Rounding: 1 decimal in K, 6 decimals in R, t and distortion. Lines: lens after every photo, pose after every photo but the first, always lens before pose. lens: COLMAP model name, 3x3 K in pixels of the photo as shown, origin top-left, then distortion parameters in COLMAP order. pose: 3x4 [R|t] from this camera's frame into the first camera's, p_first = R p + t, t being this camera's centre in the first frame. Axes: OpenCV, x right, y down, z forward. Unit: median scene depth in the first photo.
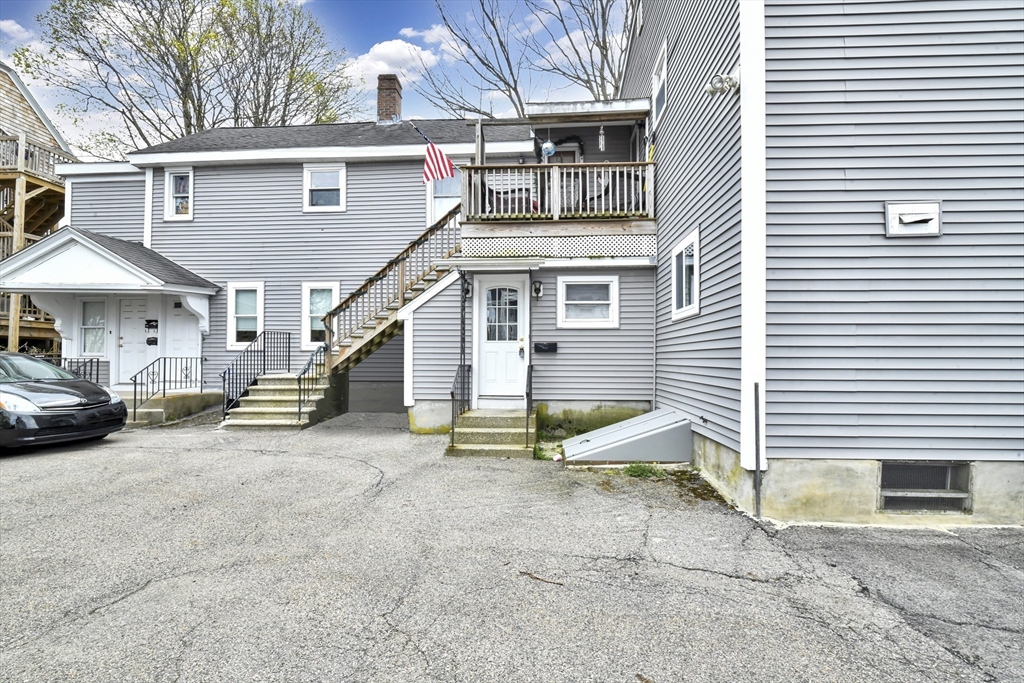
lens RADIAL K [[449.9, 0, 526.9], [0, 449.9, 338.7], [0, 0, 1]] dist [-0.010248, 0.001381]
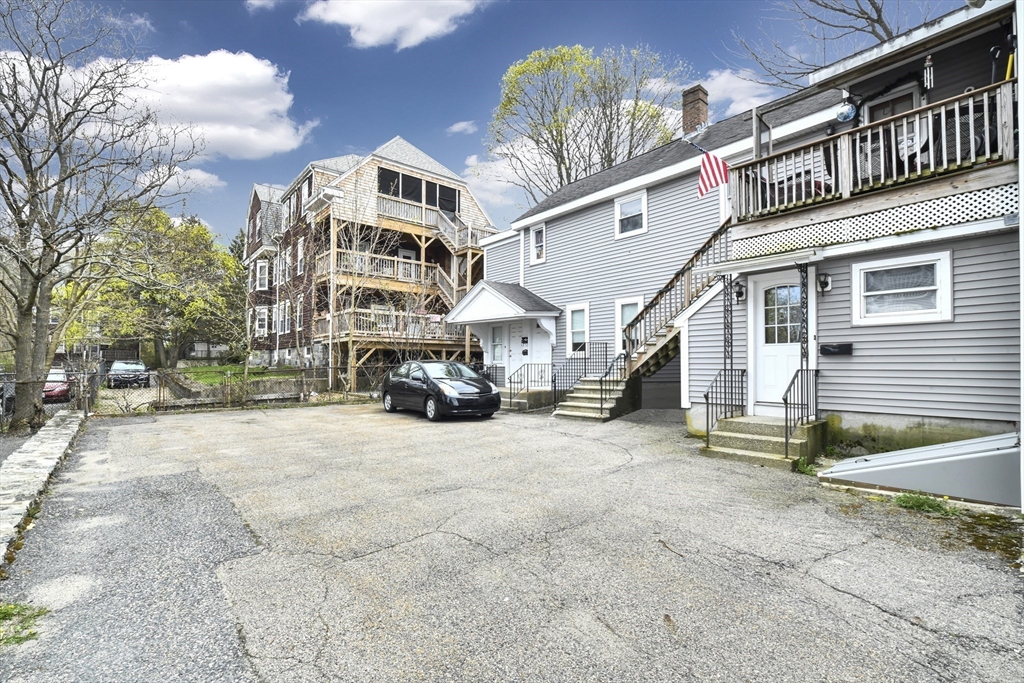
lens RADIAL K [[459.4, 0, 509.2], [0, 459.4, 331.6], [0, 0, 1]] dist [-0.009105, 0.001323]
pose [[0.691141, -0.055114, -0.720615, 0.232461], [0.033974, 0.998463, -0.043780, 0.002705], [0.721921, 0.005776, 0.691951, -0.050065]]
